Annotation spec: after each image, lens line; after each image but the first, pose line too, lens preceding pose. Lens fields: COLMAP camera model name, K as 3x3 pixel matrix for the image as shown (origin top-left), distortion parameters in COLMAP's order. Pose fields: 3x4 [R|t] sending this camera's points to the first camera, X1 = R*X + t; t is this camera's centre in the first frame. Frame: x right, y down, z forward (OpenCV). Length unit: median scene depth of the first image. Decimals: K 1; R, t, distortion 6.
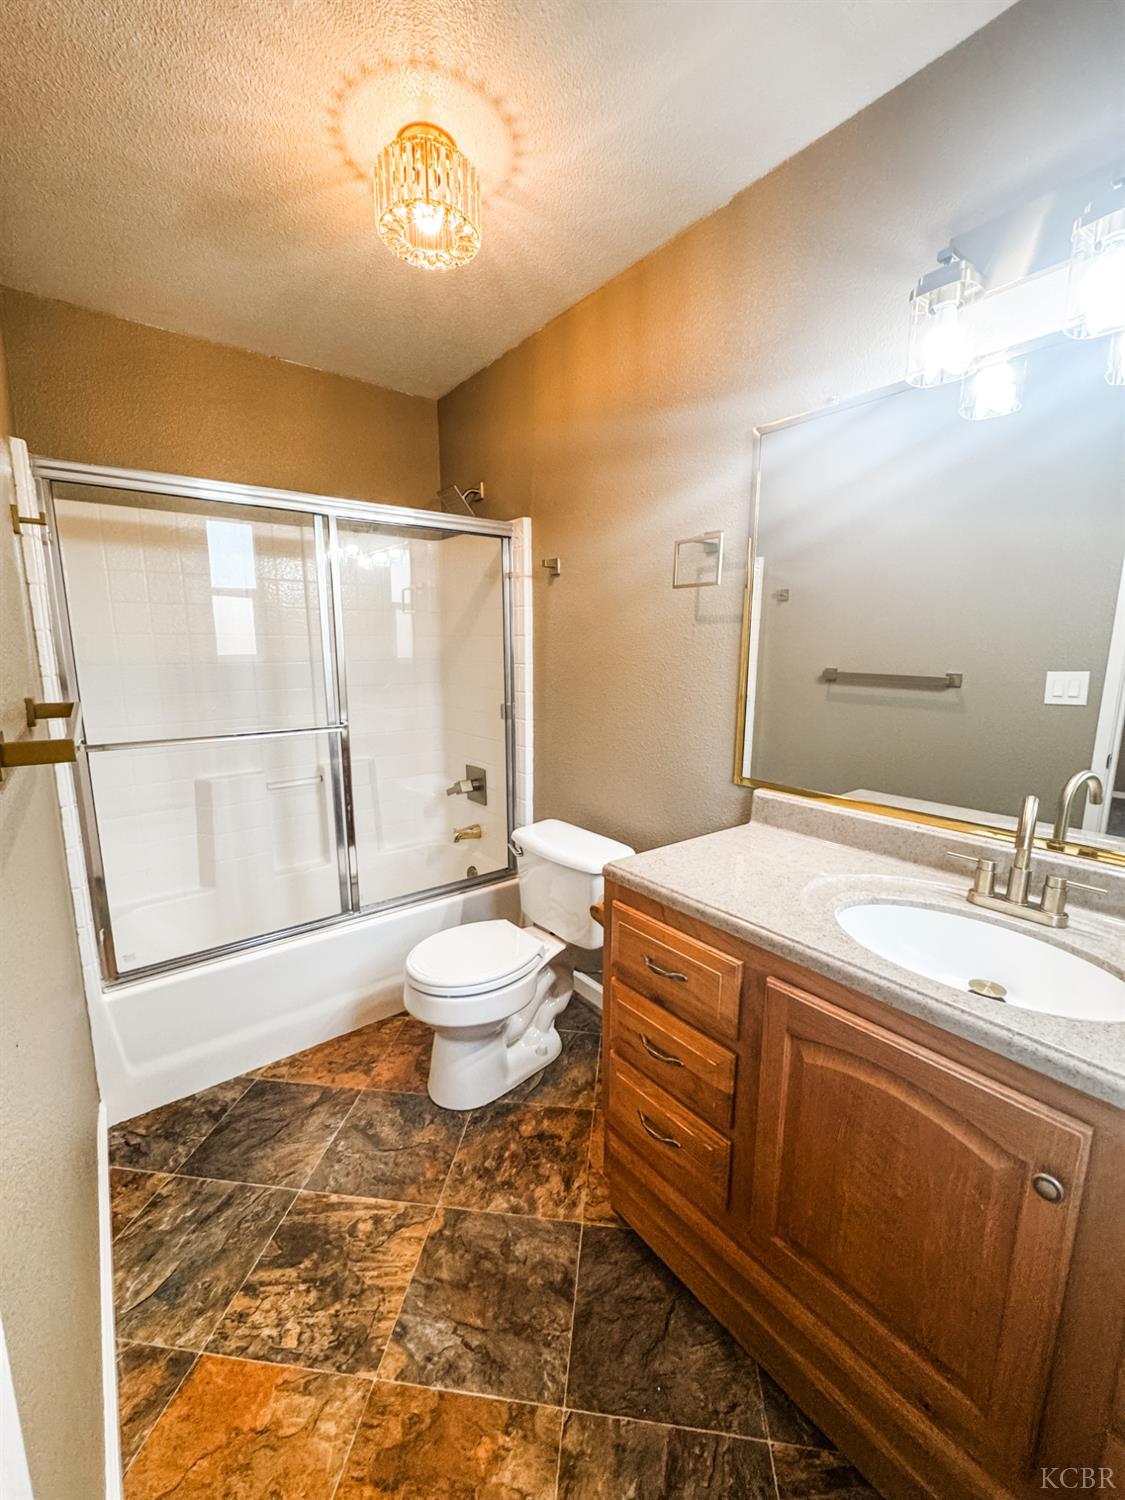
lens RADIAL K [[599.9, 0, 564.7], [0, 599.9, 744.4], [0, 0, 1]] dist [-0.003308, -0.000063]
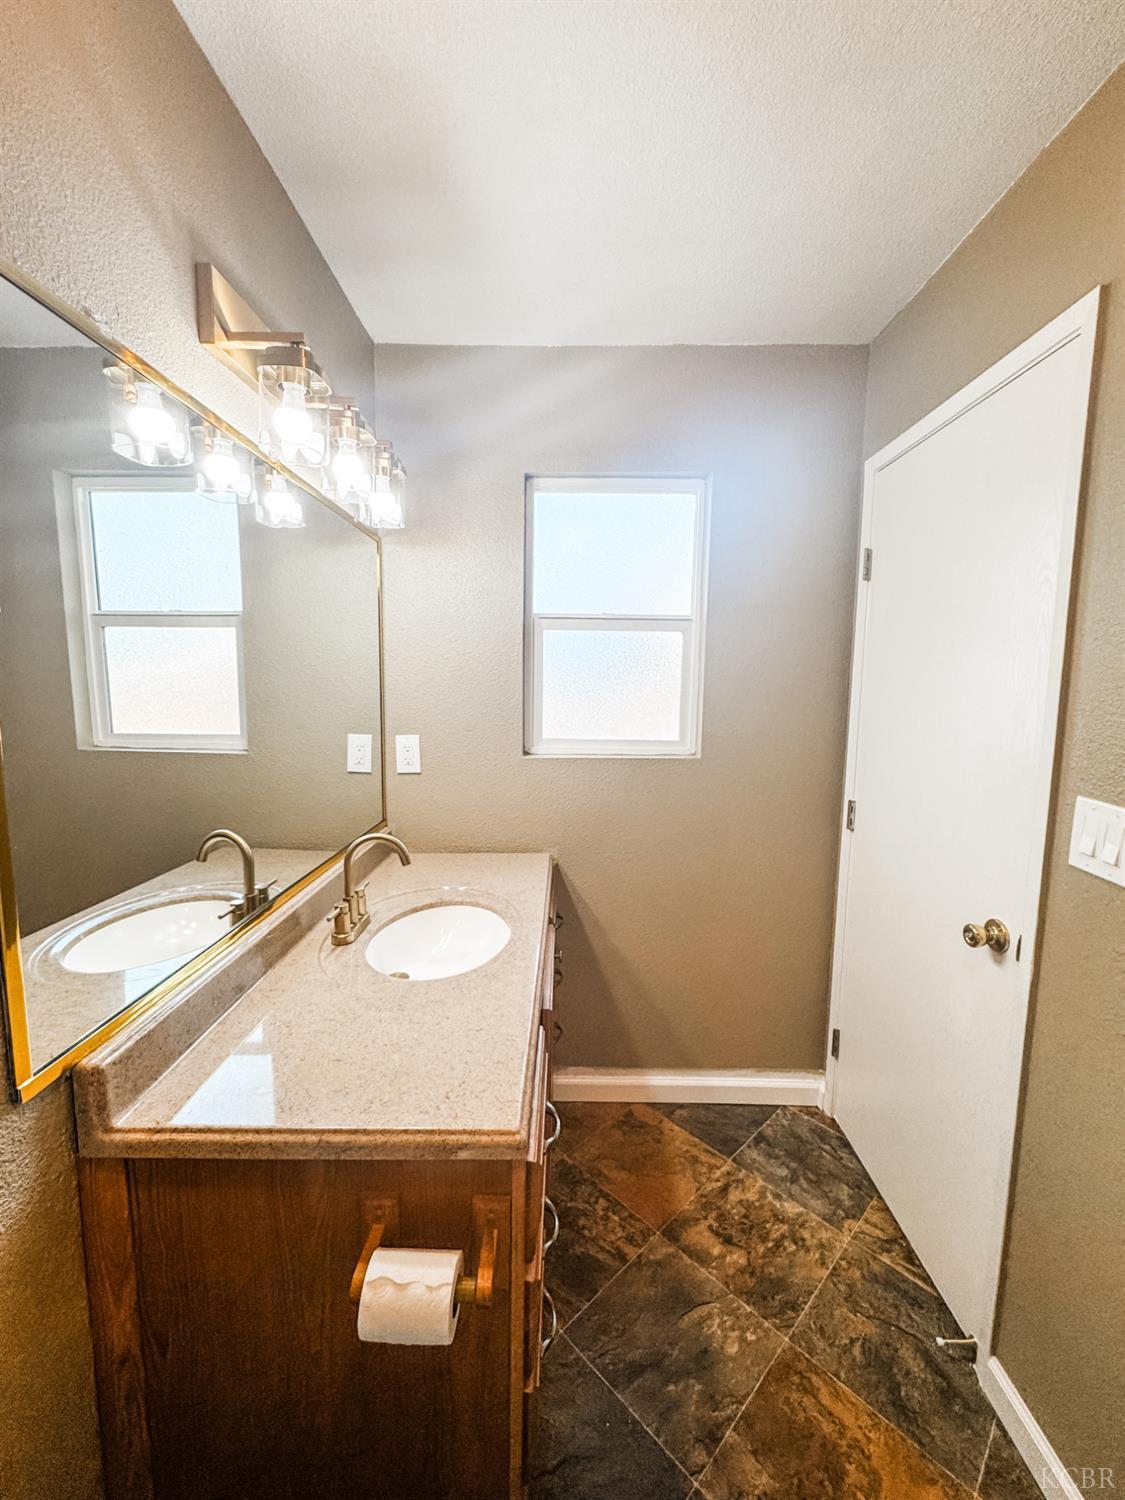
lens RADIAL K [[599.9, 0, 570.2], [0, 599.9, 761.5], [0, 0, 1]] dist [-0.003308, -0.000063]
pose [[-0.782384, -0.096291, 0.615308, -0.377200], [0.081524, 0.963640, 0.254463, -0.348320], [-0.617438, 0.249250, -0.746086, 1.792536]]
